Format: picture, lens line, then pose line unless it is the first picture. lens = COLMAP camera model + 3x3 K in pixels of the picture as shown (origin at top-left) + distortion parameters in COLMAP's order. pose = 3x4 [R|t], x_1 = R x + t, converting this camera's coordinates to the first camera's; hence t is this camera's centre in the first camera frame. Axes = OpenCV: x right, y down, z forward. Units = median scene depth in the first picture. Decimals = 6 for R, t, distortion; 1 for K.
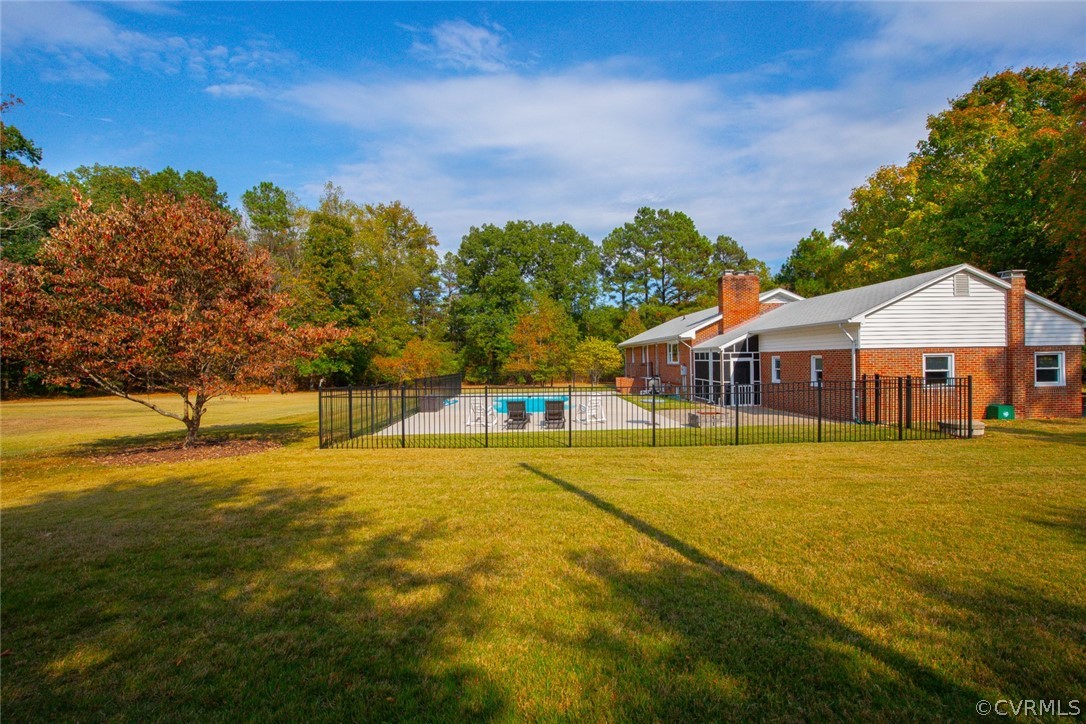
lens RADIAL K [[495.2, 0, 545.4], [0, 495.2, 362.2], [0, 0, 1]] dist [-0.037524, 0.007410]
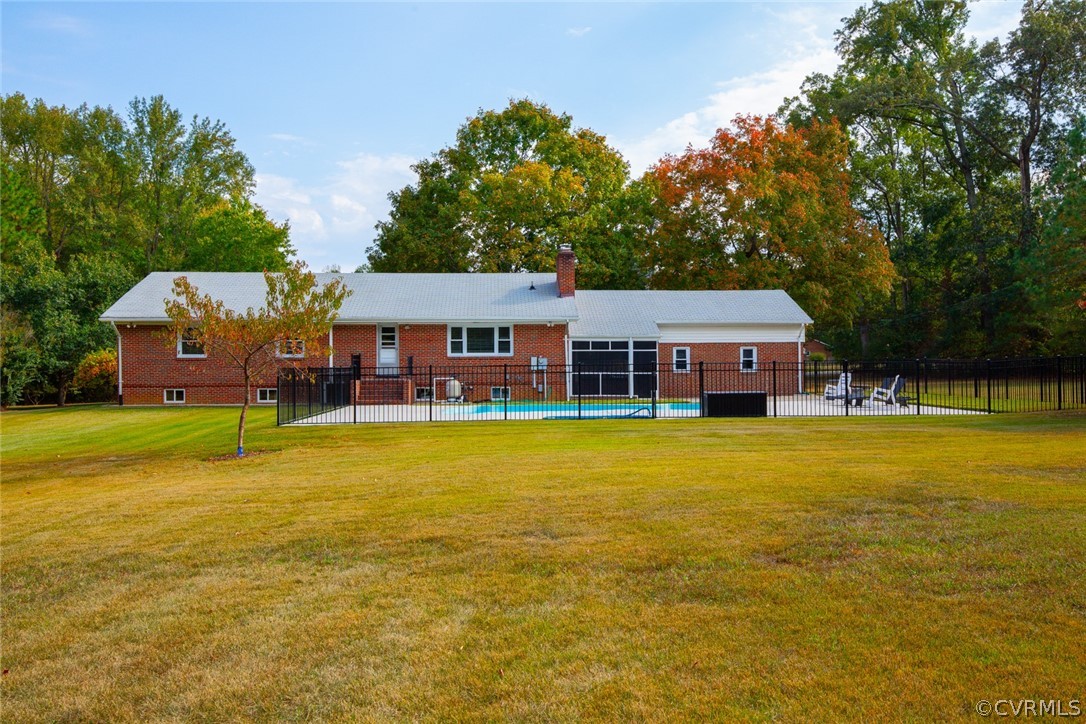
lens RADIAL K [[869.0, 0, 543.0], [0, 869.0, 362.0], [0, 0, 1]] dist [0.006152, 0.001523]
pose [[-0.037814, 0.018481, 0.999114, -1.090345], [0.010701, 0.999779, -0.018089, 0.039616], [-0.999228, 0.010008, -0.038003, 1.089165]]
